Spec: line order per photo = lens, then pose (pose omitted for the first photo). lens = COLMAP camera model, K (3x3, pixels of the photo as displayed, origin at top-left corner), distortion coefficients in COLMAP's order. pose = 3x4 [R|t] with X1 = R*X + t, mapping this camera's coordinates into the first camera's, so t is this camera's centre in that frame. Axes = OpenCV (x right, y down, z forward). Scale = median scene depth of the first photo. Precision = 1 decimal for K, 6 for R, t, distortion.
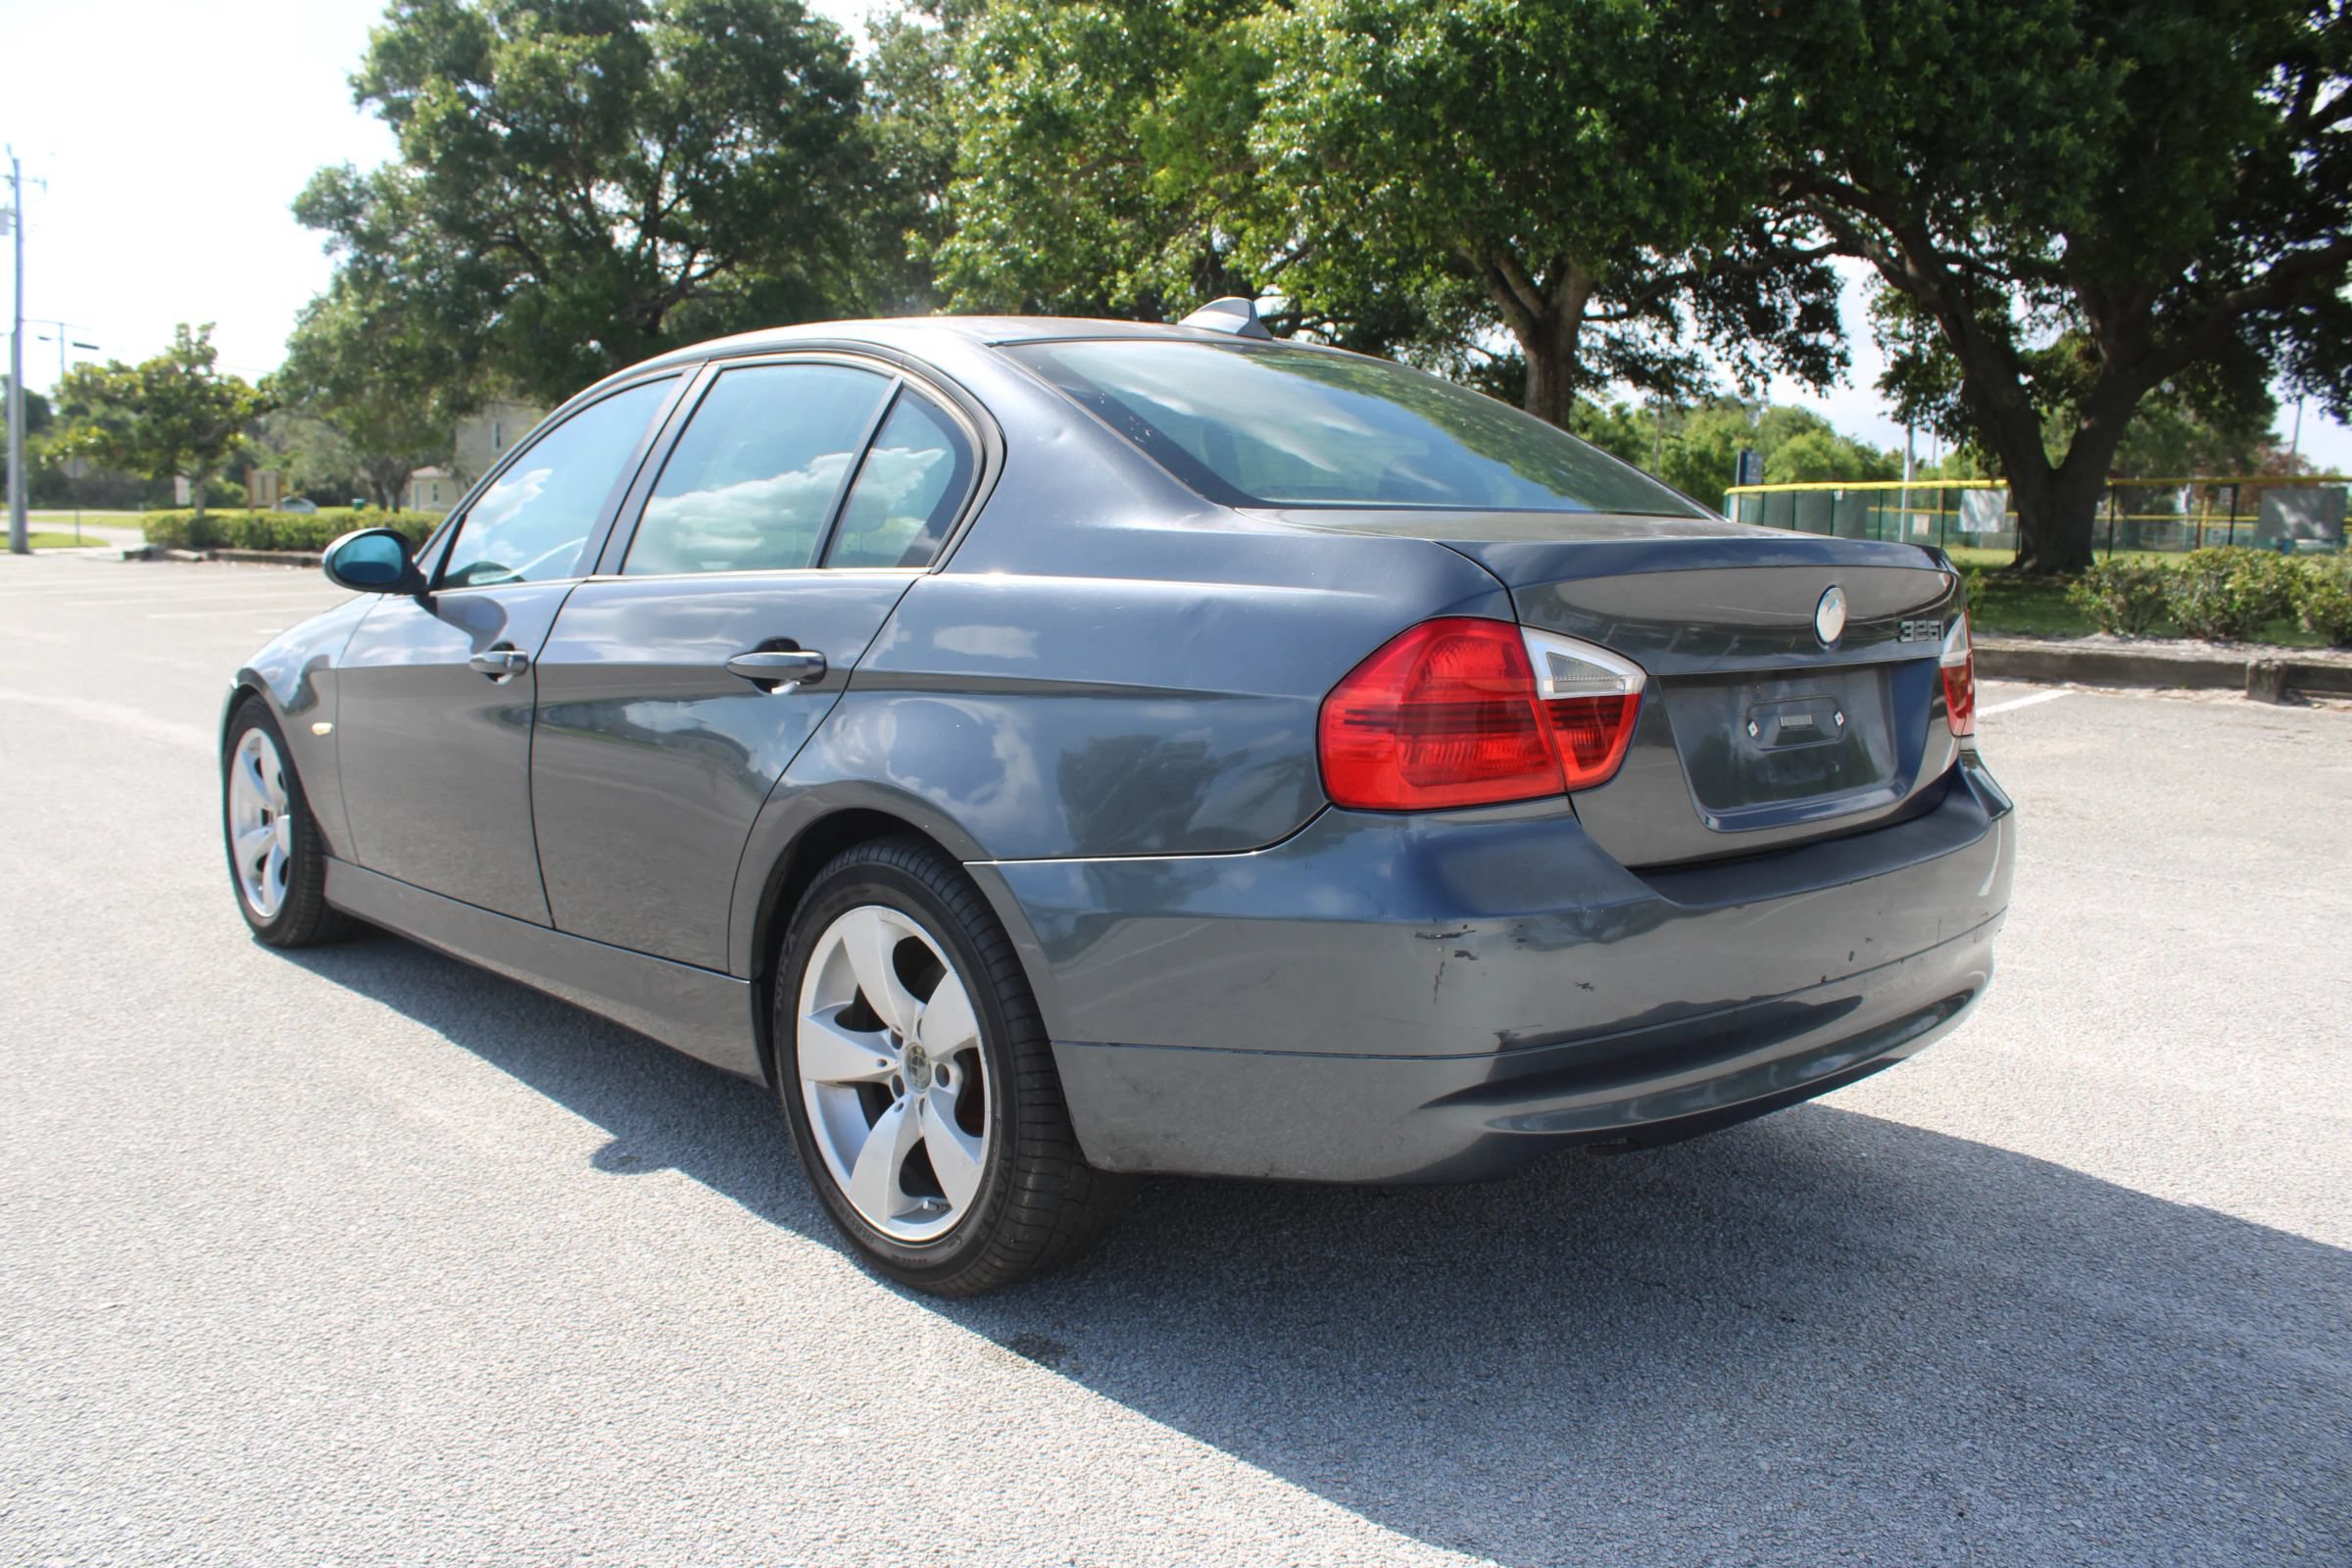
lens RADIAL K [[1976.8, 0, 1172.6], [0, 1976.8, 797.1], [0, 0, 1]] dist [-0.177244, 0.165842]
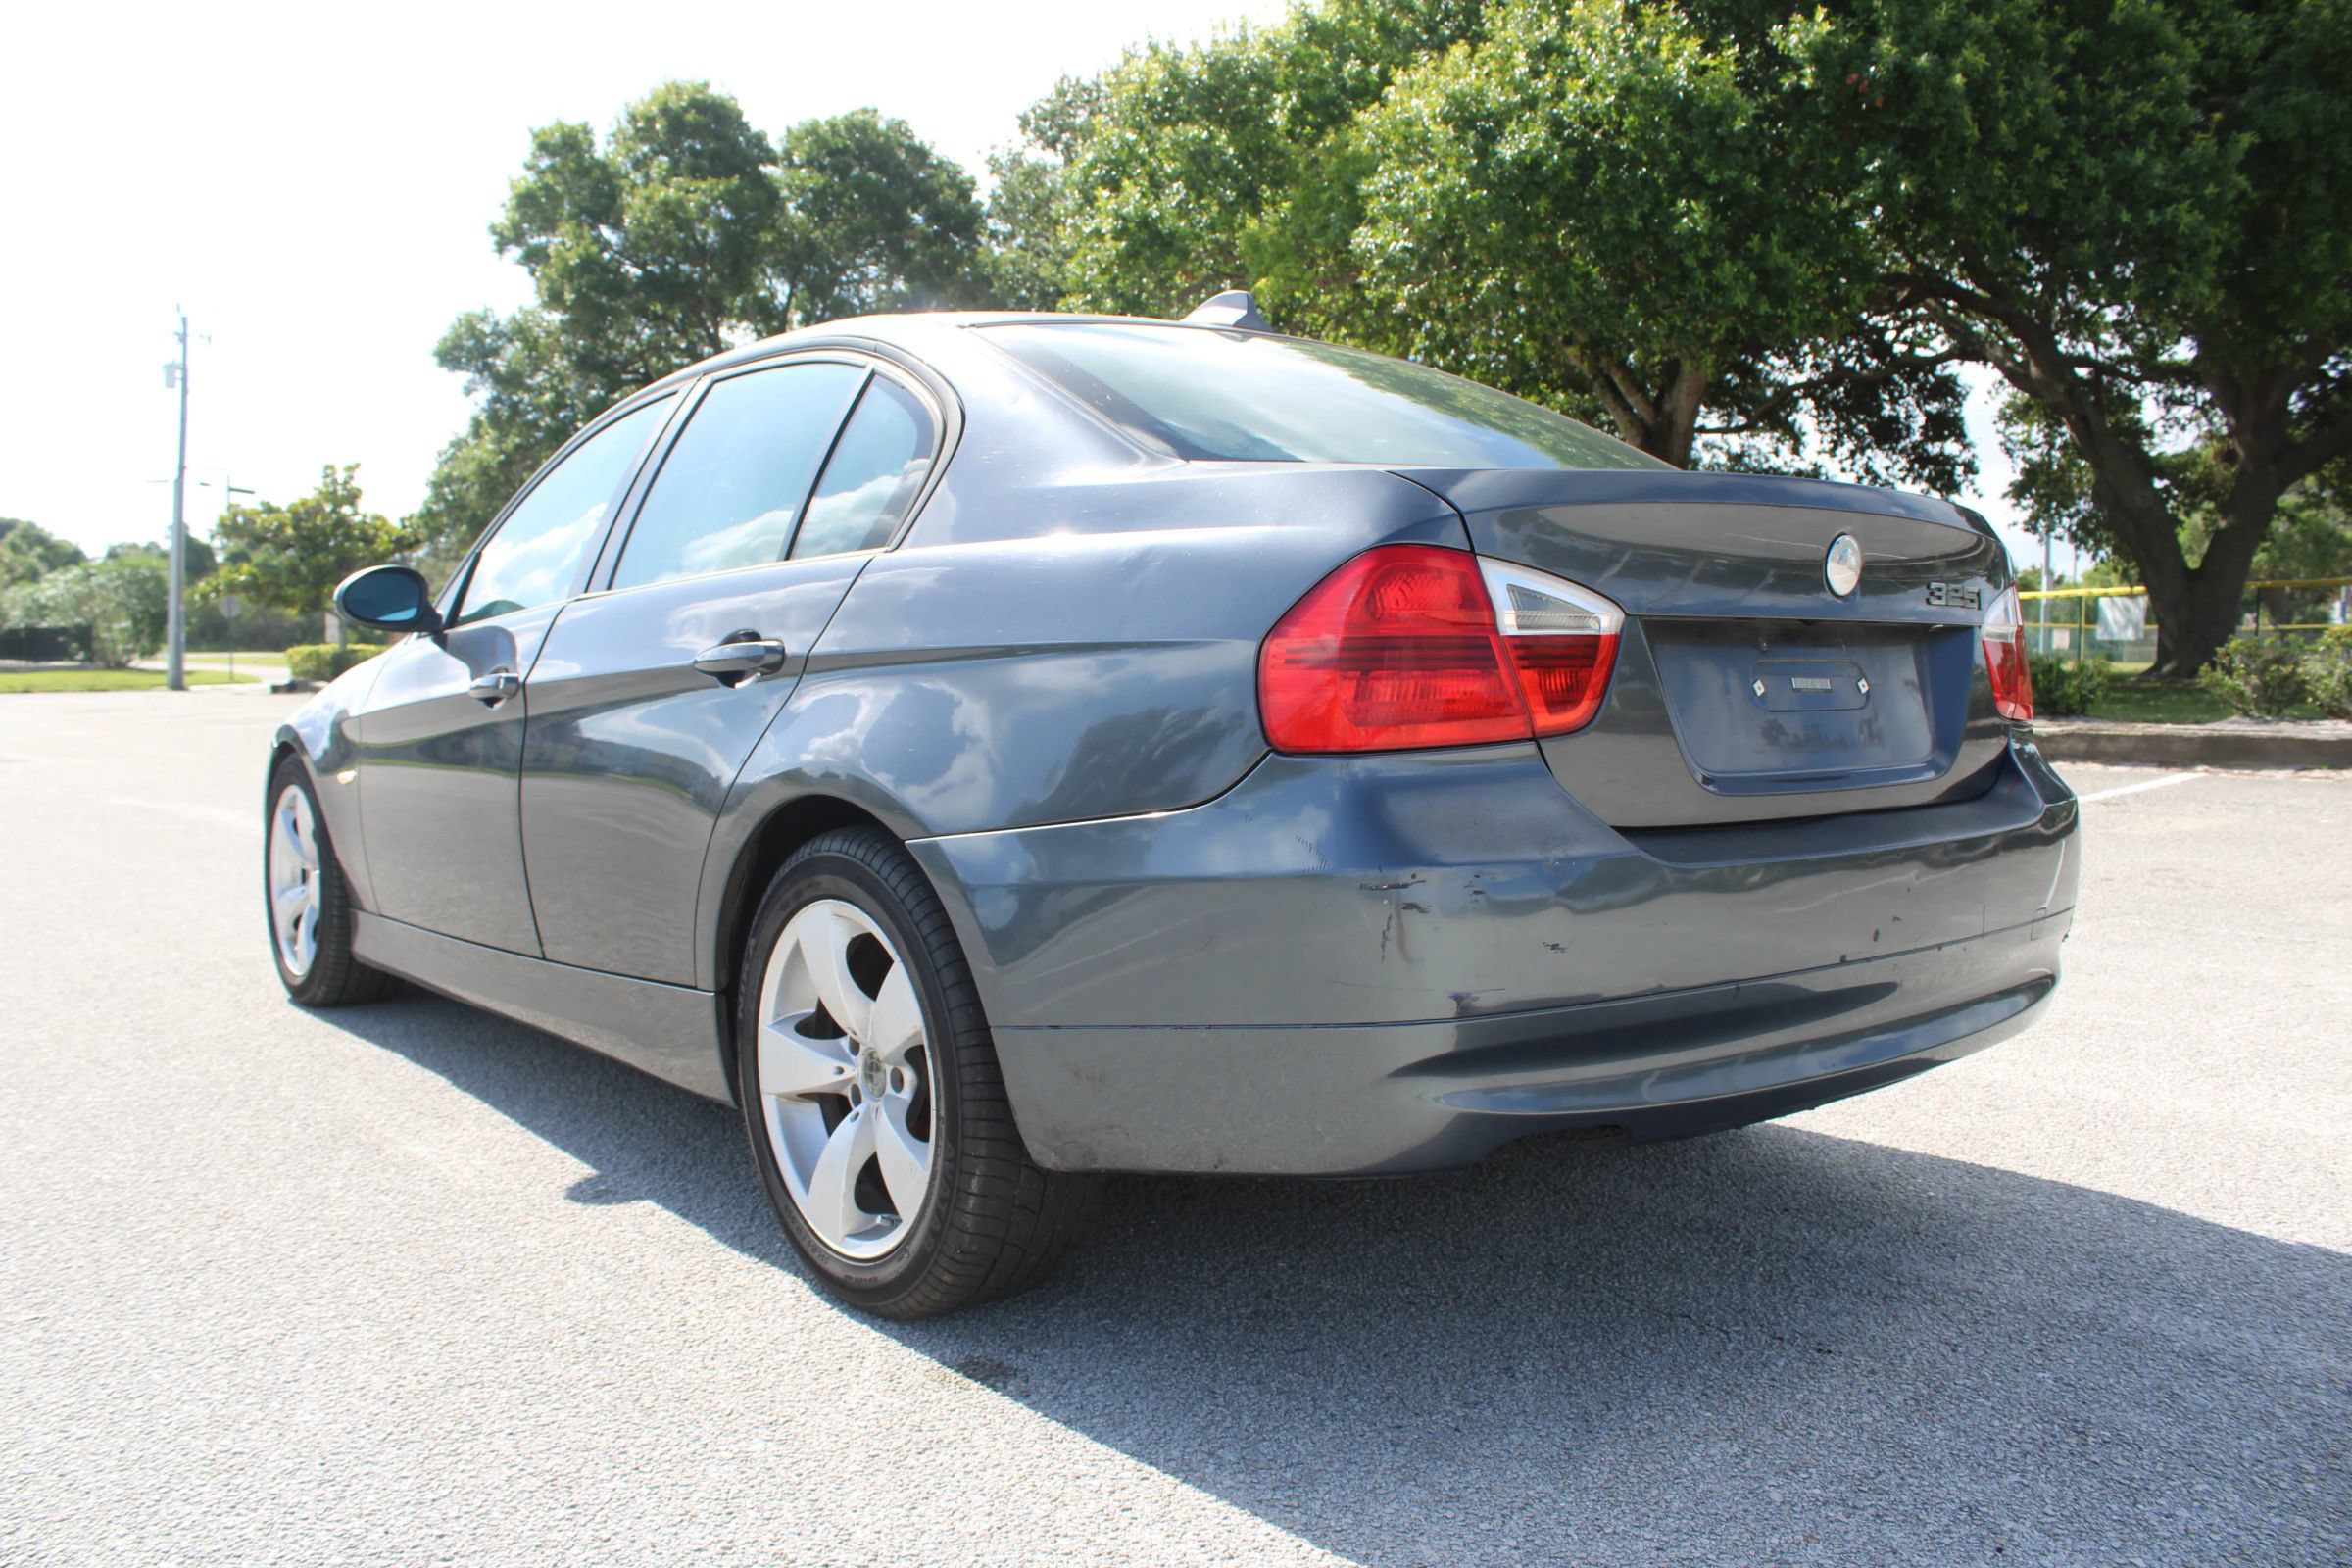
lens RADIAL K [[1976.8, 0, 1172.6], [0, 1976.8, 797.1], [0, 0, 1]] dist [-0.177244, 0.165842]
pose [[0.997561, -0.010358, -0.069026, 0.067069], [0.005566, 0.997583, -0.069258, 0.061100], [0.069576, 0.068704, 0.995208, 0.058488]]
